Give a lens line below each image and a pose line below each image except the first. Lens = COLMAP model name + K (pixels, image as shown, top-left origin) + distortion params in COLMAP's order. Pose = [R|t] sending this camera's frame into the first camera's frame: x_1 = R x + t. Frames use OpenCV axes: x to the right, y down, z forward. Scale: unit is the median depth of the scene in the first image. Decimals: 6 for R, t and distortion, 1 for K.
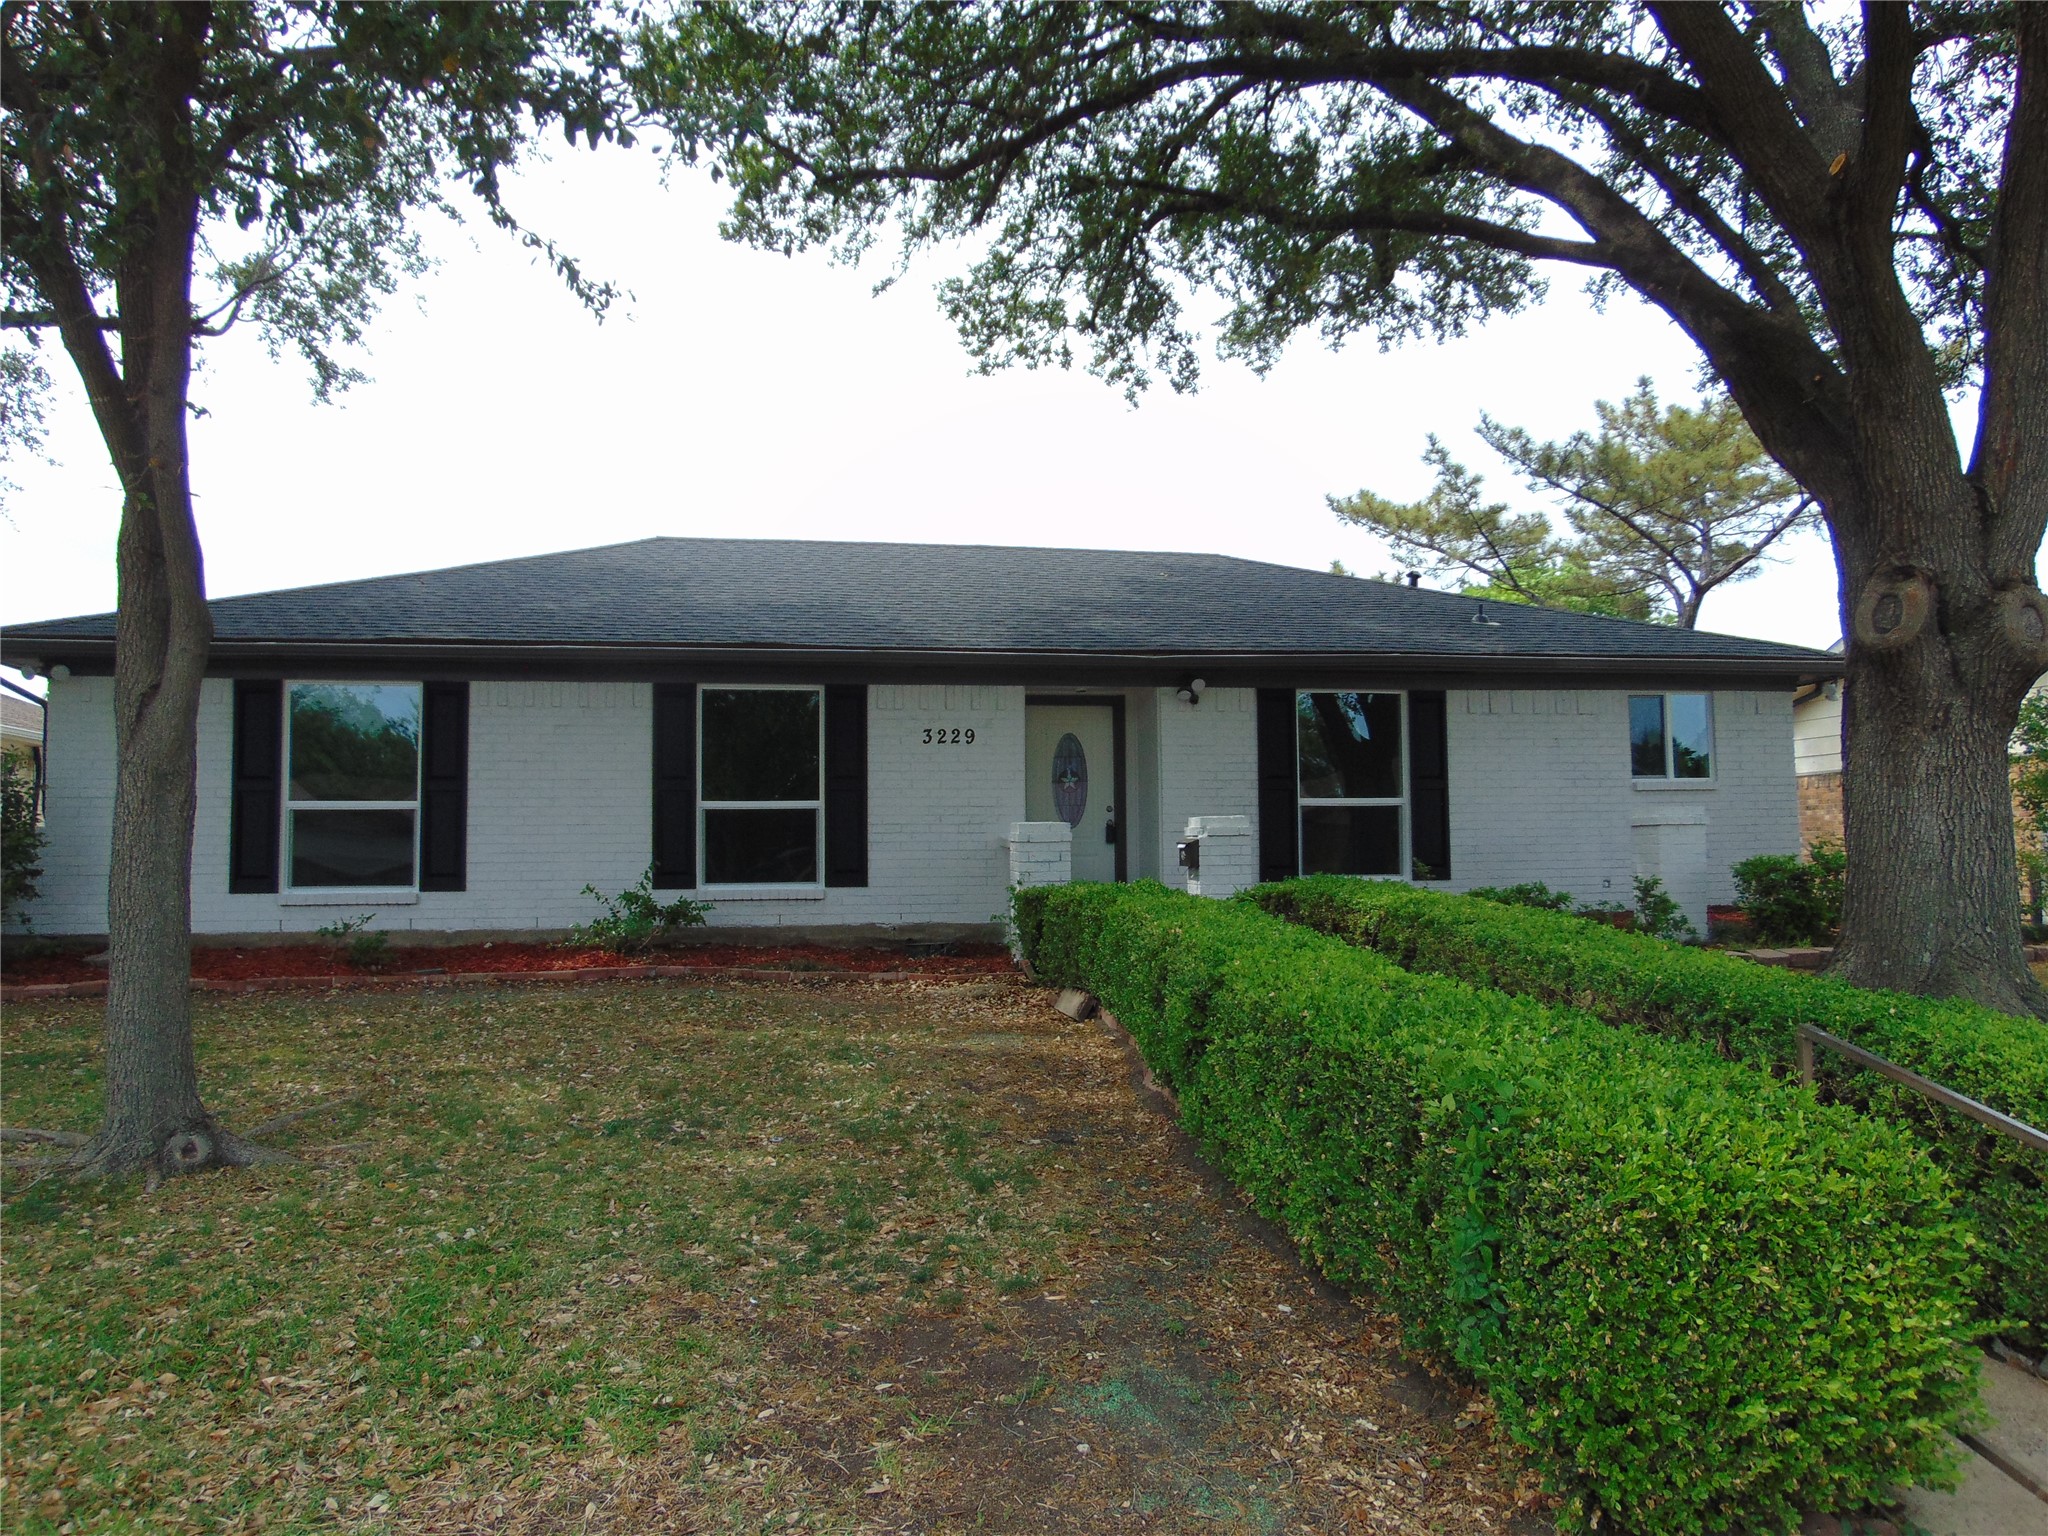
lens RADIAL K [[1543.0, 0, 1032.8], [0, 1543.0, 778.0], [0, 0, 1]] dist [-0.026682, 0.067925]
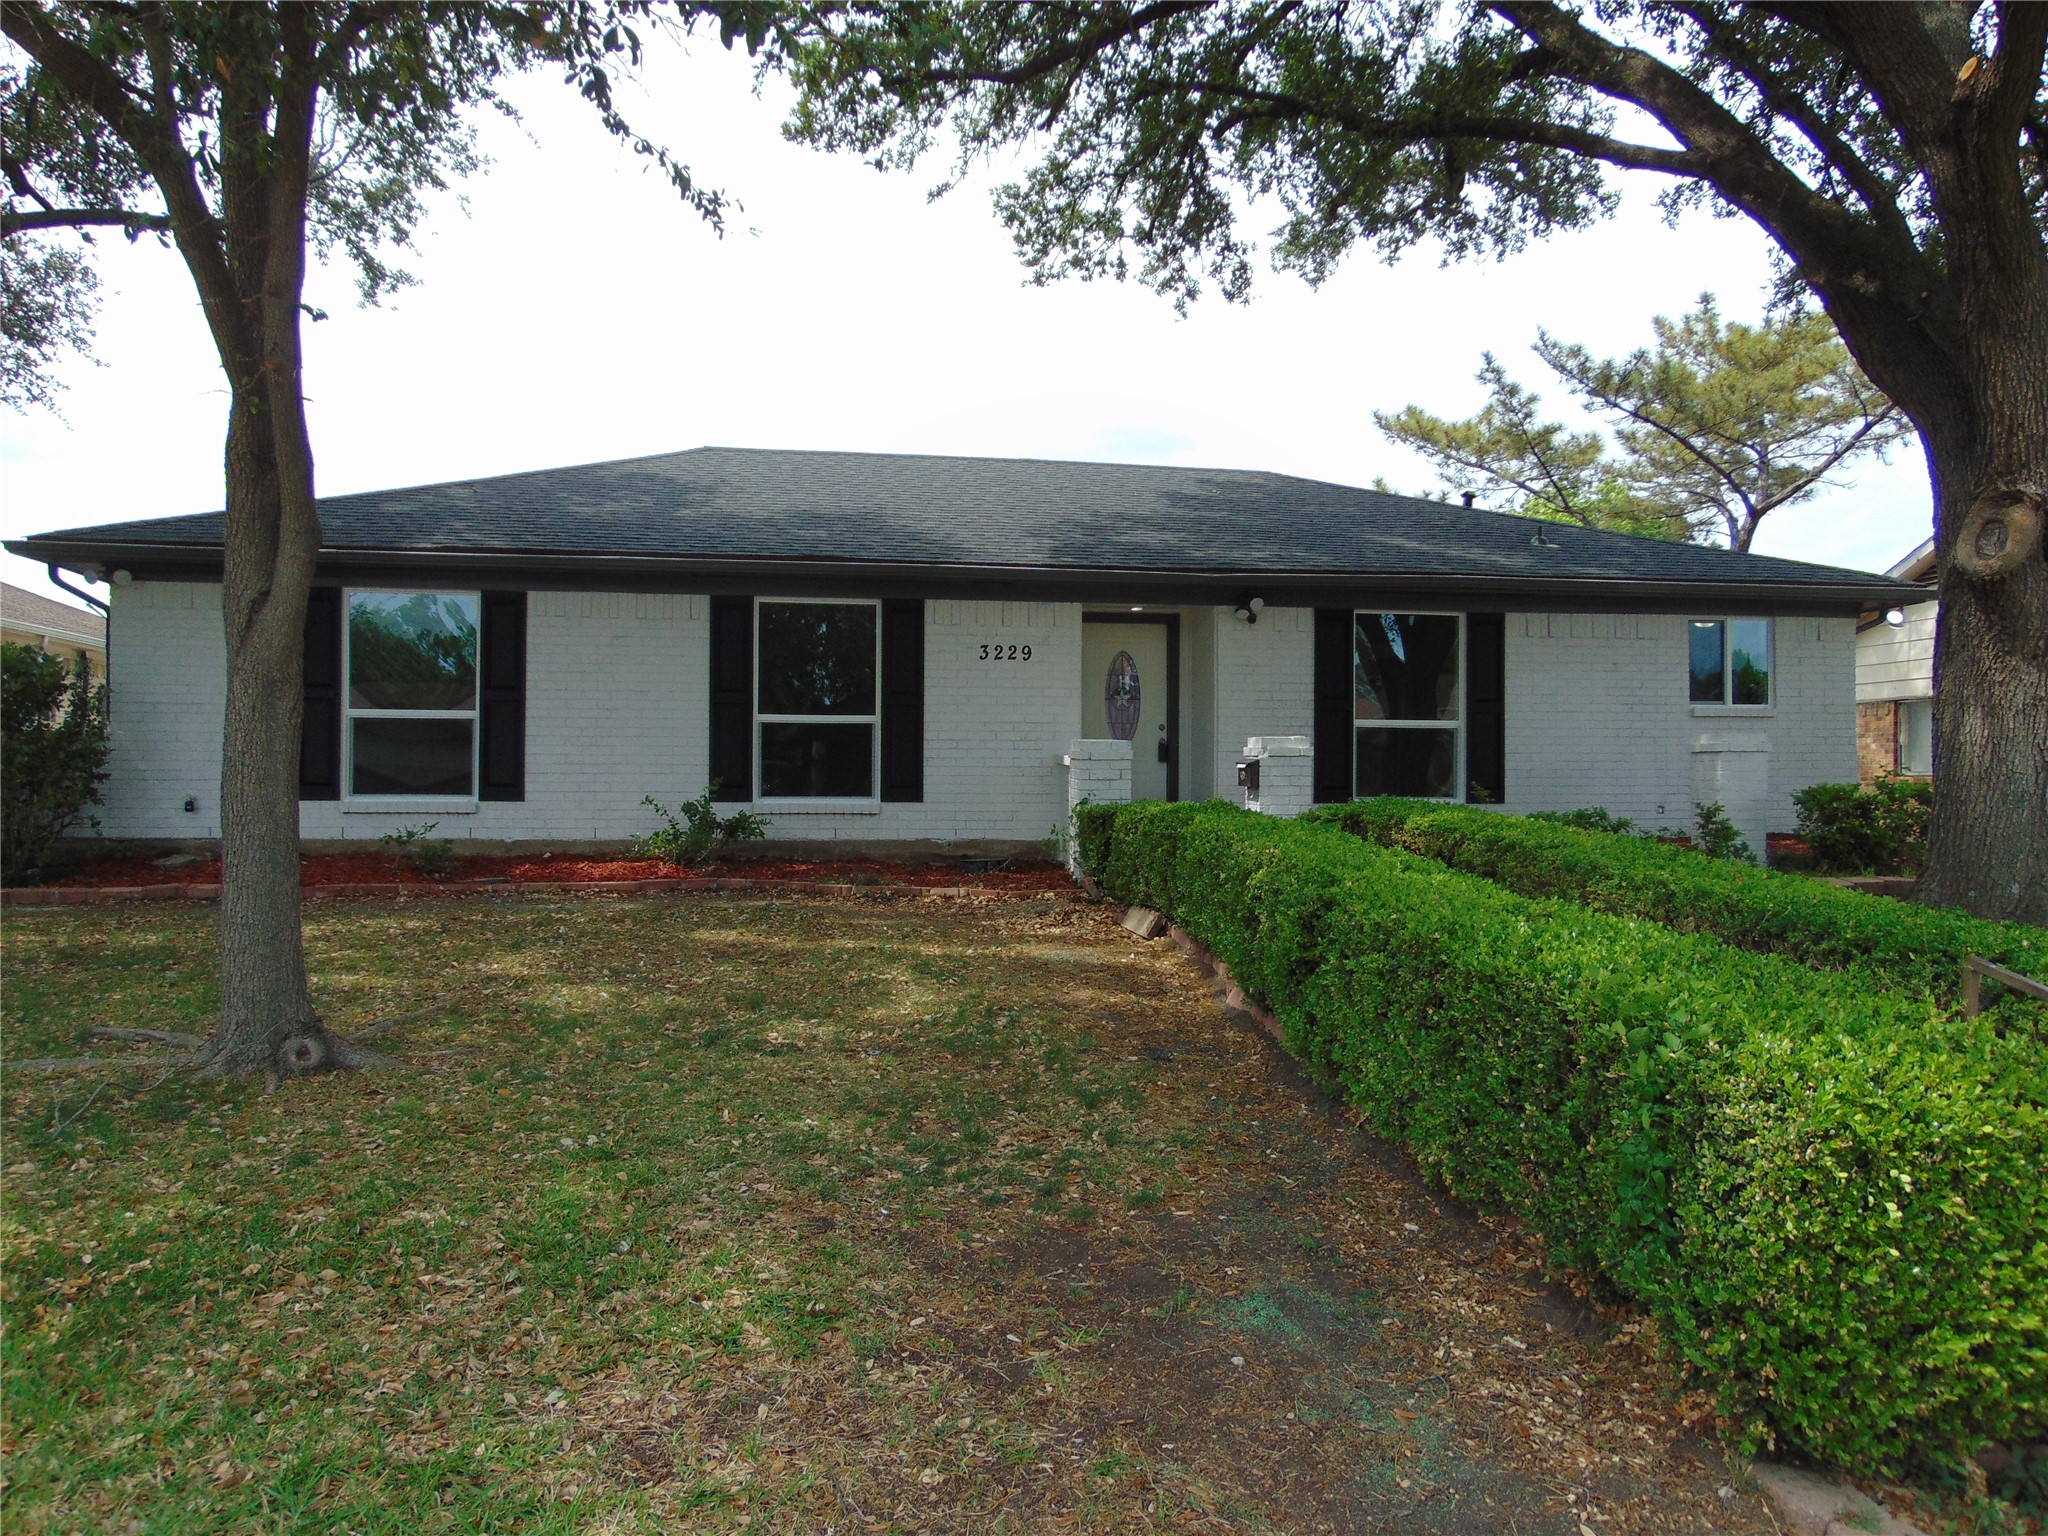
lens RADIAL K [[1543.0, 0, 1032.3], [0, 1543.0, 776.8], [0, 0, 1]] dist [-0.026682, 0.067925]
pose [[0.999851, 0.013710, -0.010456, -0.026994], [-0.013138, 0.998511, 0.052940, 0.000043], [0.011166, -0.052795, 0.998543, 0.002134]]
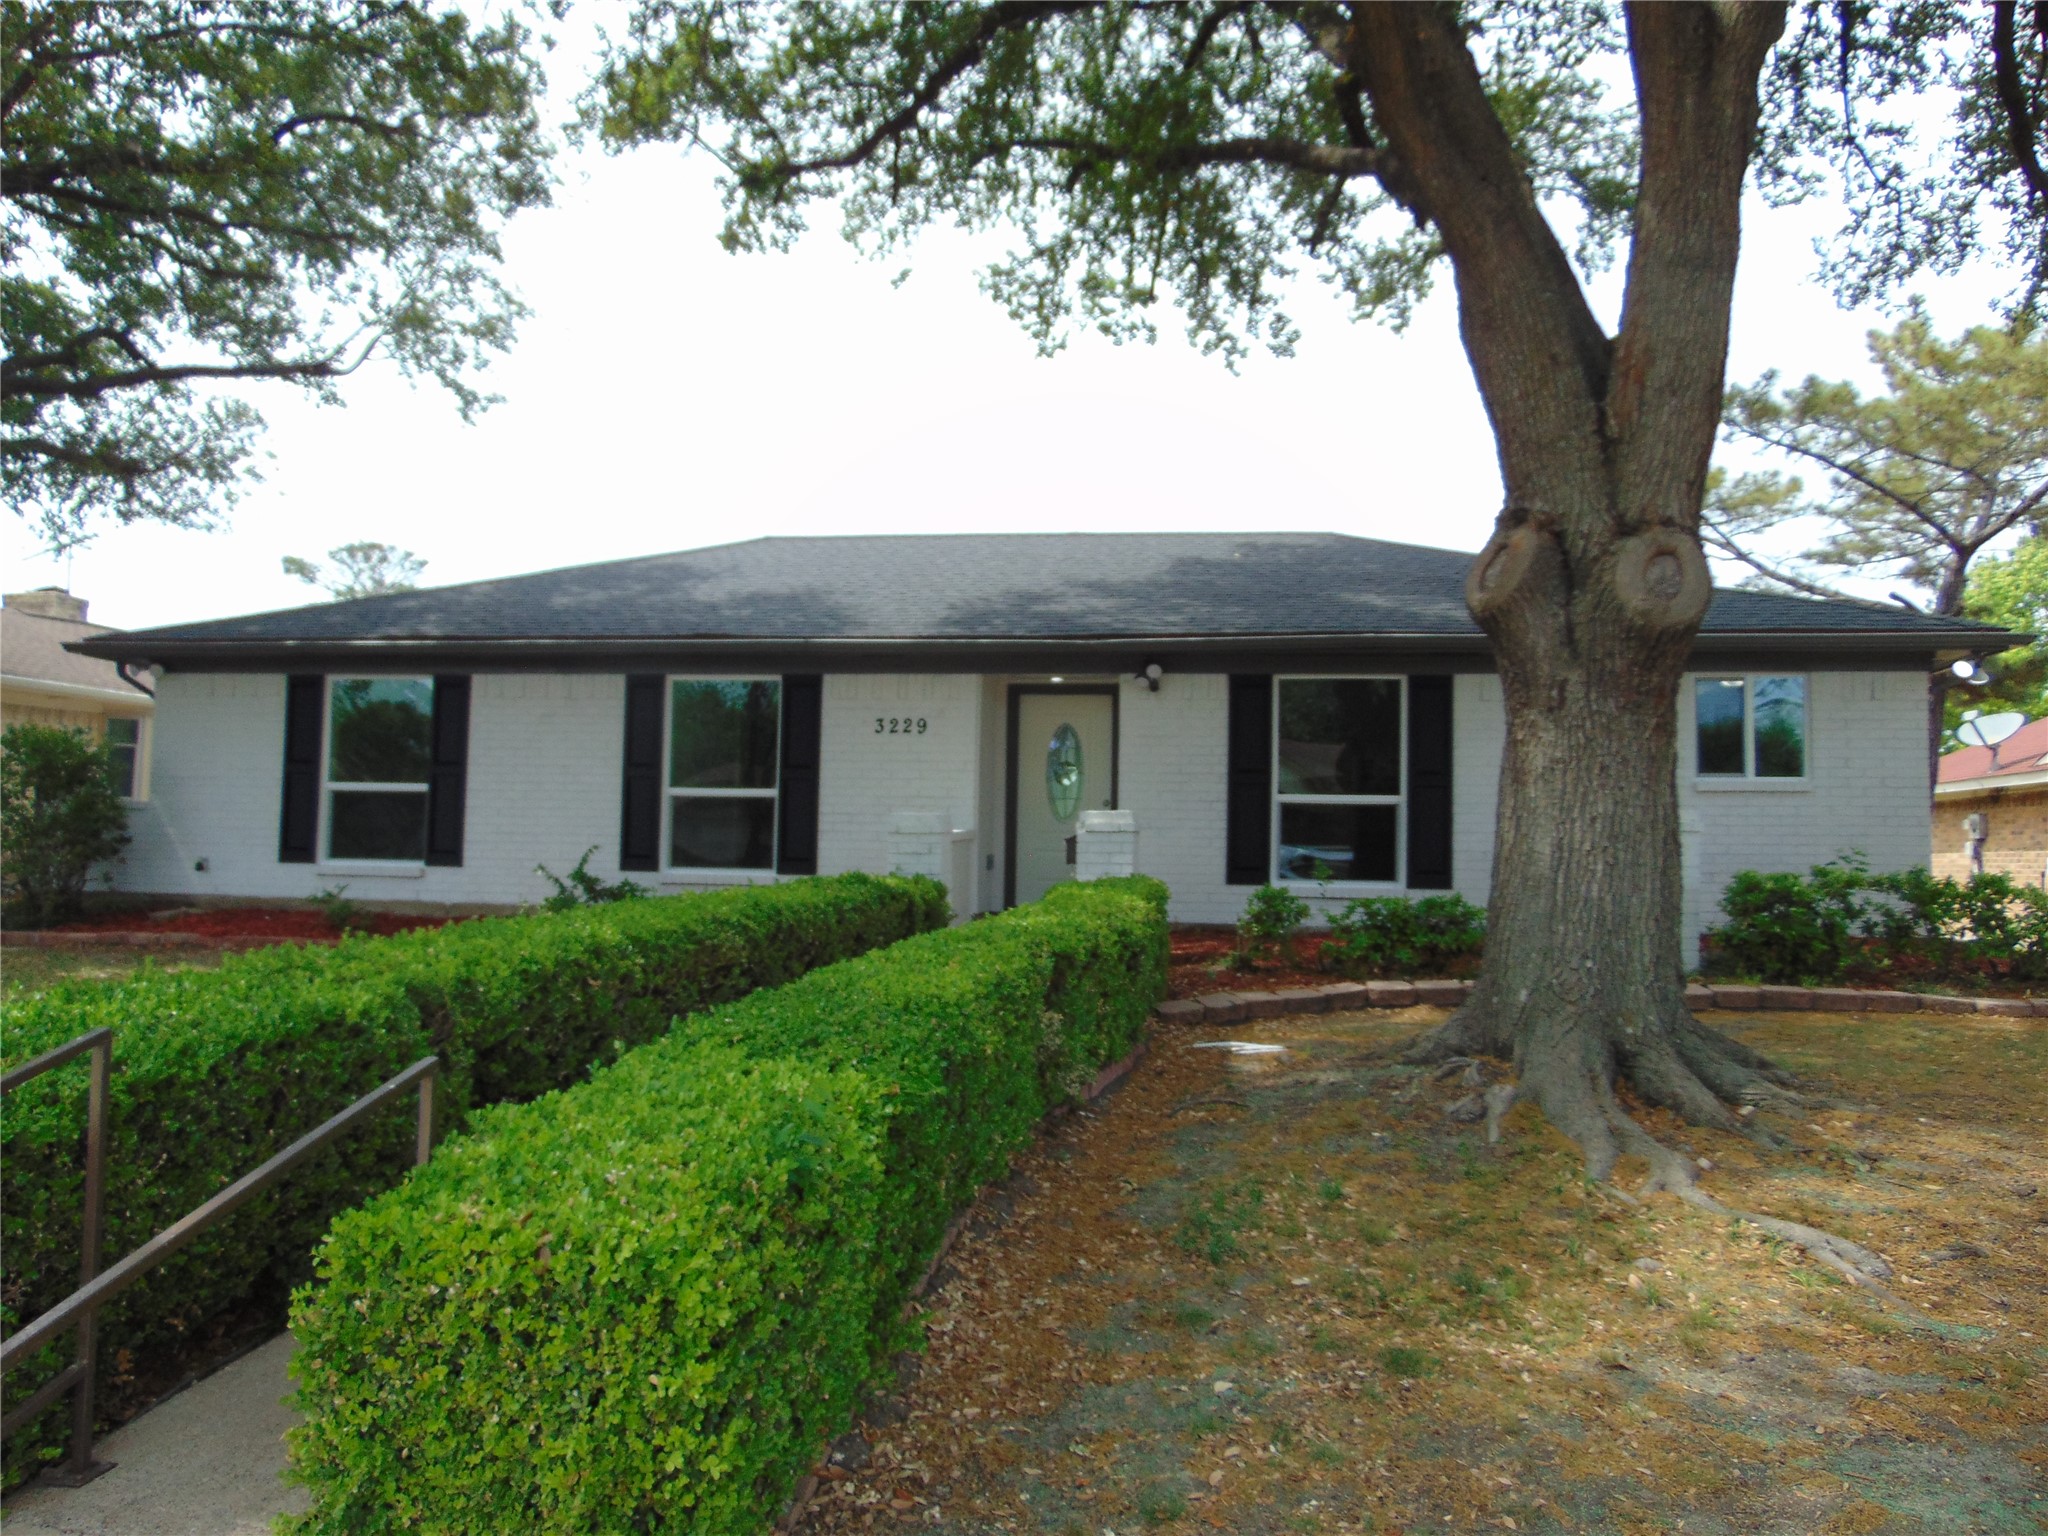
lens RADIAL K [[1543.0, 0, 1031.1], [0, 1543.0, 771.3], [0, 0, 1]] dist [-0.026682, 0.067925]
pose [[0.946940, 0.010159, -0.321249, 0.361229], [-0.010724, 0.999942, 0.000011, 0.001316], [0.321231, 0.003434, 0.946995, 0.096508]]
